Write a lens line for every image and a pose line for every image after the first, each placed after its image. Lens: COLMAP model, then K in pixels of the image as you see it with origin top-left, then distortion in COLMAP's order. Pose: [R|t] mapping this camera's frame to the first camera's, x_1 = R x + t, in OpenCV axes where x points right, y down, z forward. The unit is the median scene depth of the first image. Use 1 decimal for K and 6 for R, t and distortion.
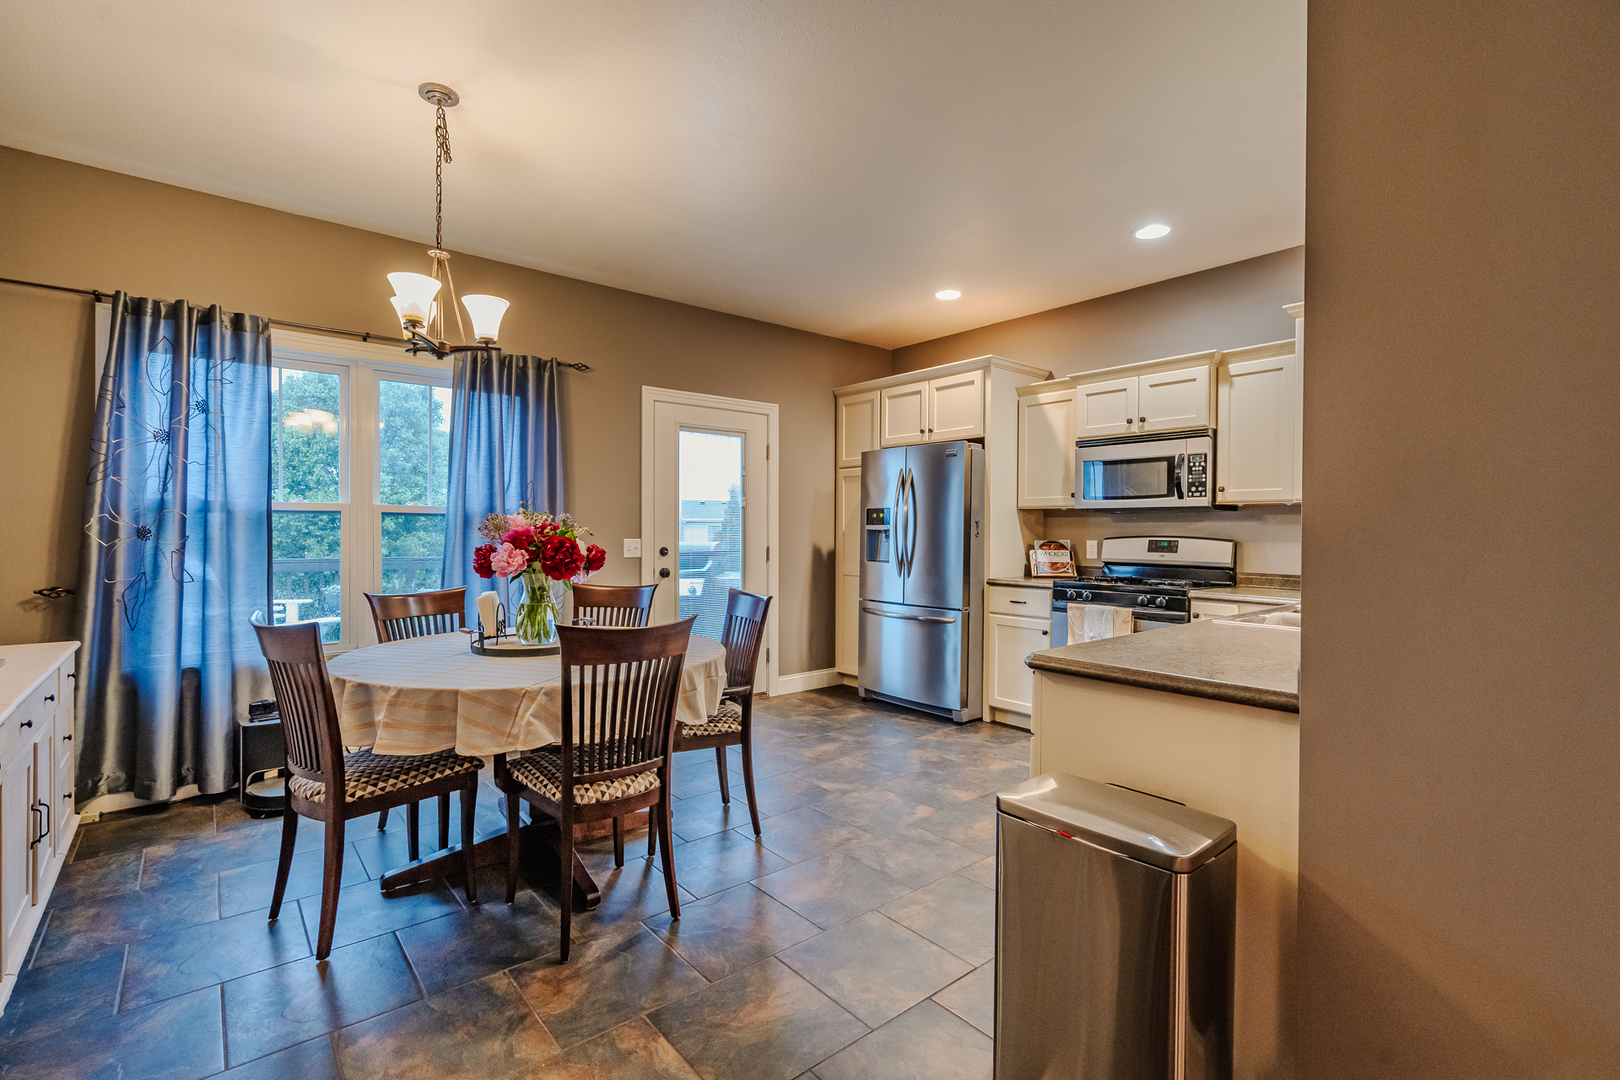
lens RADIAL K [[732.0, 0, 812.0], [0, 732.0, 536.1], [0, 0, 1]] dist [-0.003650, 0.000629]
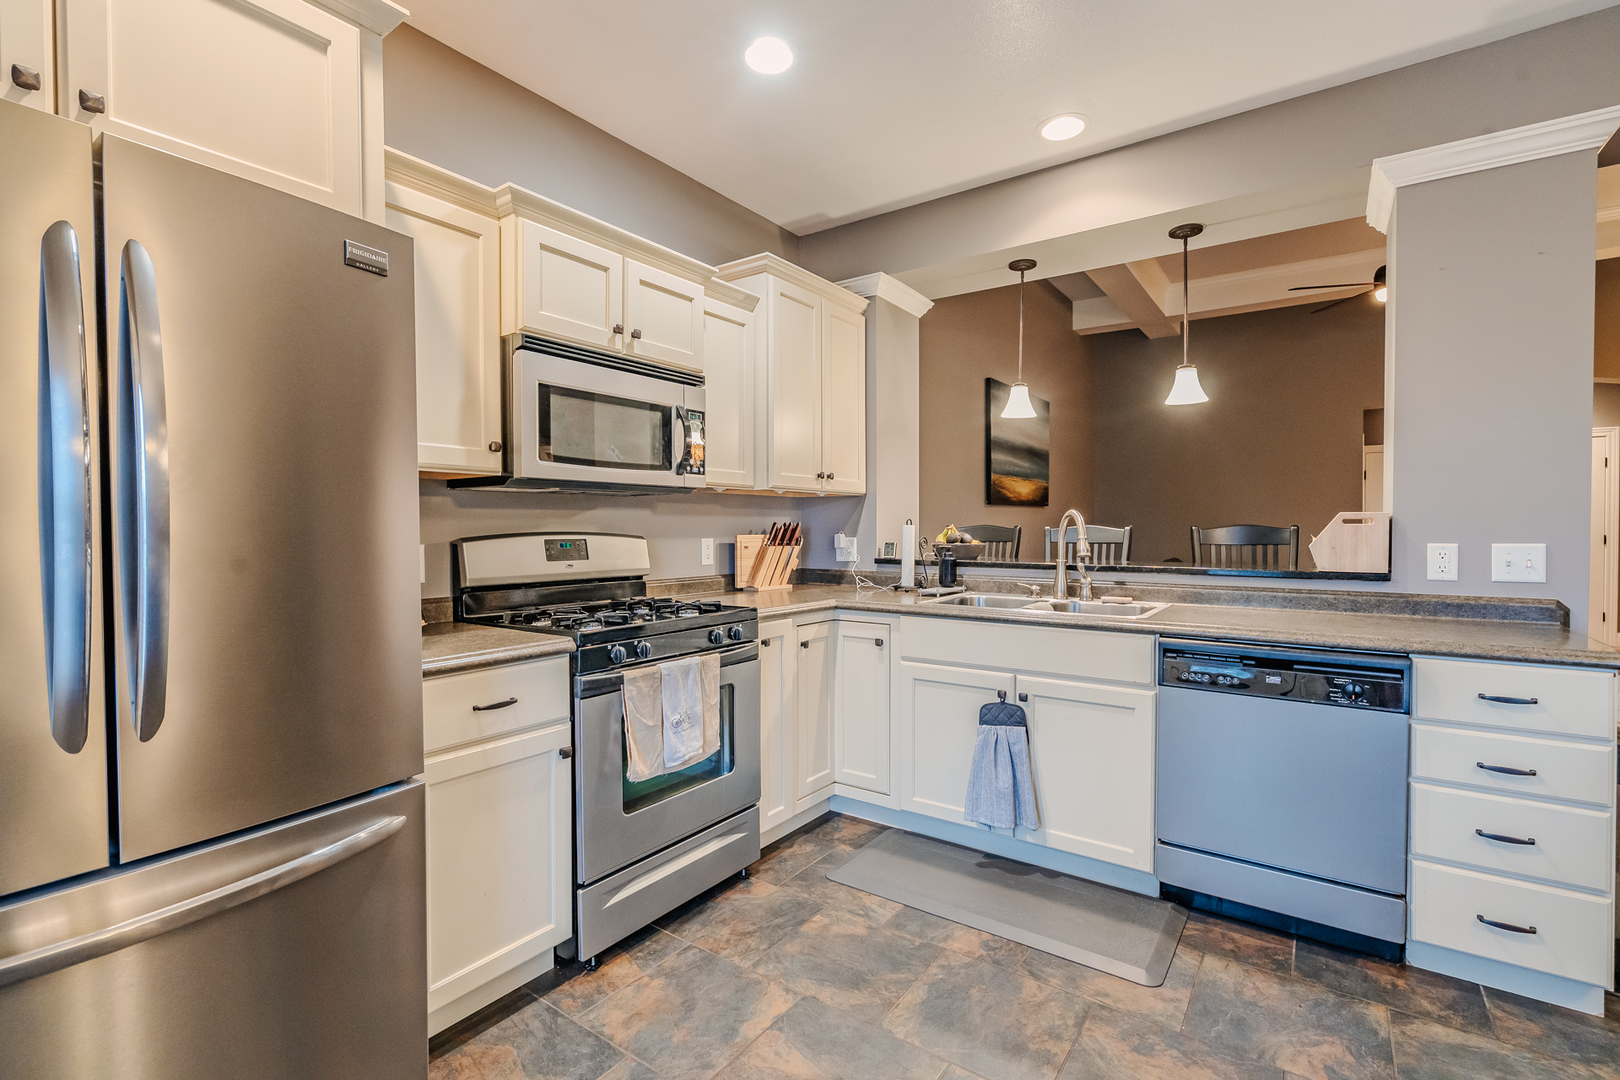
lens RADIAL K [[732.0, 0, 803.5], [0, 732.0, 538.6], [0, 0, 1]] dist [-0.003650, 0.000629]
pose [[-0.242187, -0.019910, 0.970025, -0.136787], [0.011706, 0.999657, 0.023440, -0.006654], [-0.970159, 0.017032, -0.241871, 0.904704]]
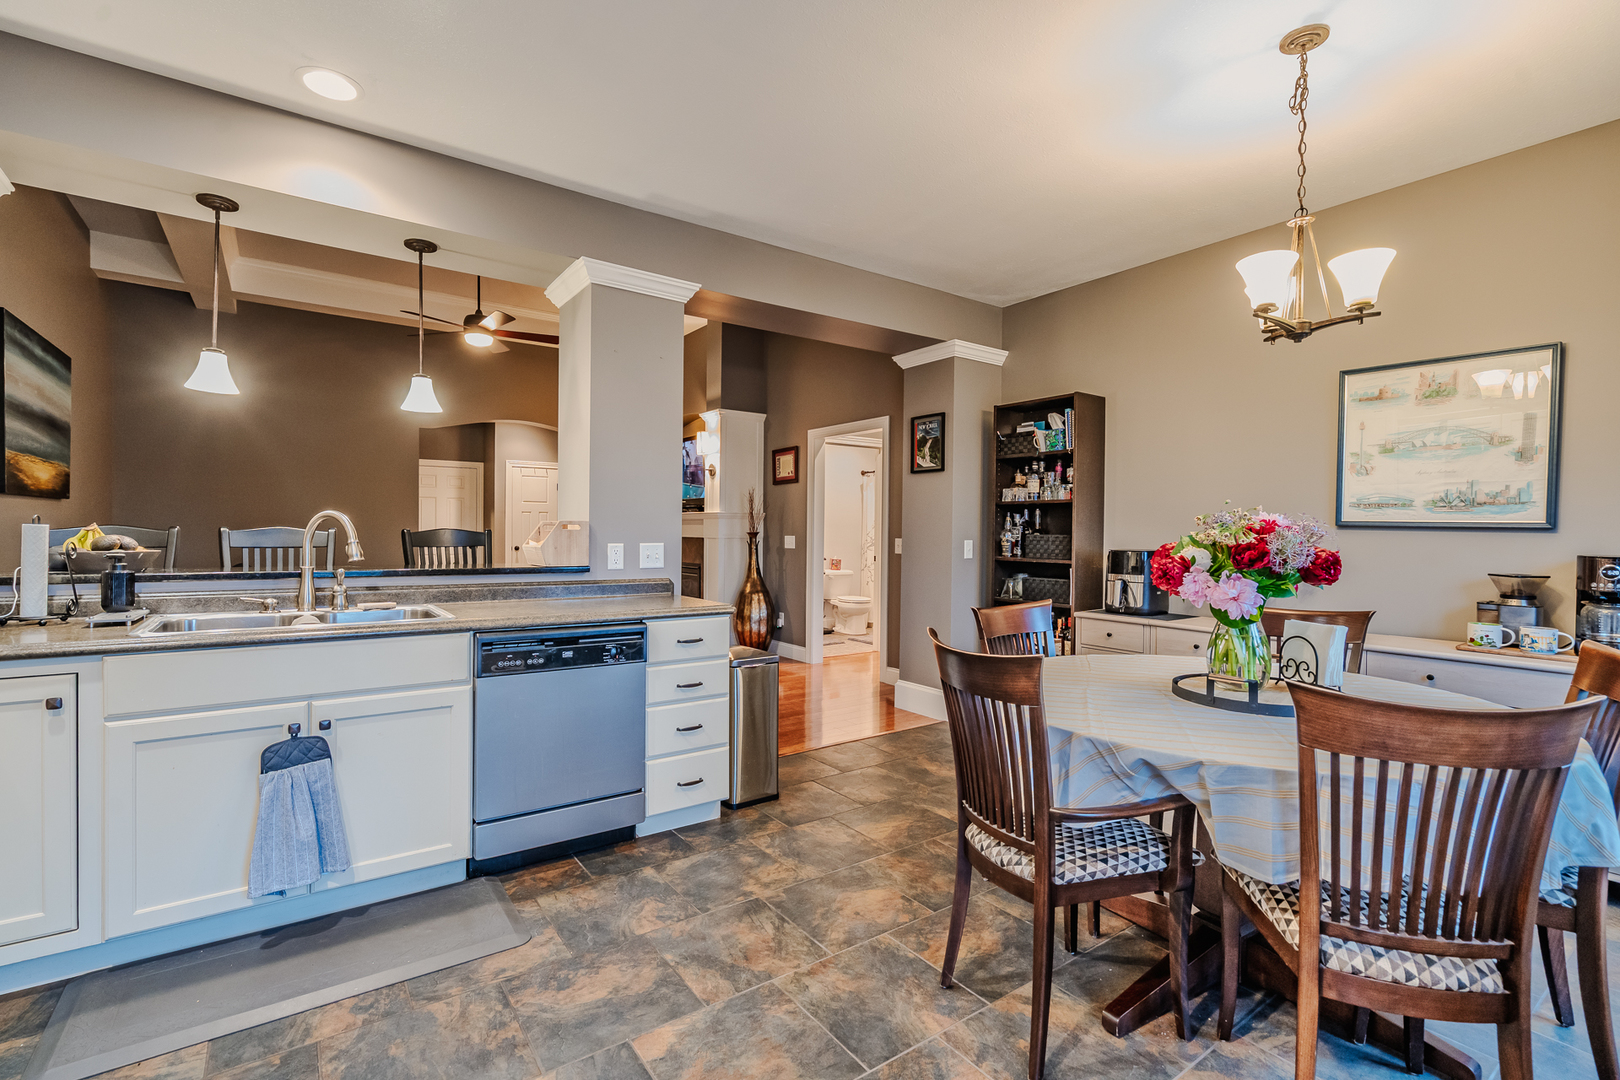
lens RADIAL K [[732.0, 0, 801.3], [0, 732.0, 539.4], [0, 0, 1]] dist [-0.003650, 0.000629]
pose [[-0.996033, -0.013662, 0.087928, 0.002861], [-0.011748, 0.999683, 0.022247, -0.008397], [-0.088205, 0.021126, -0.995878, 1.059546]]
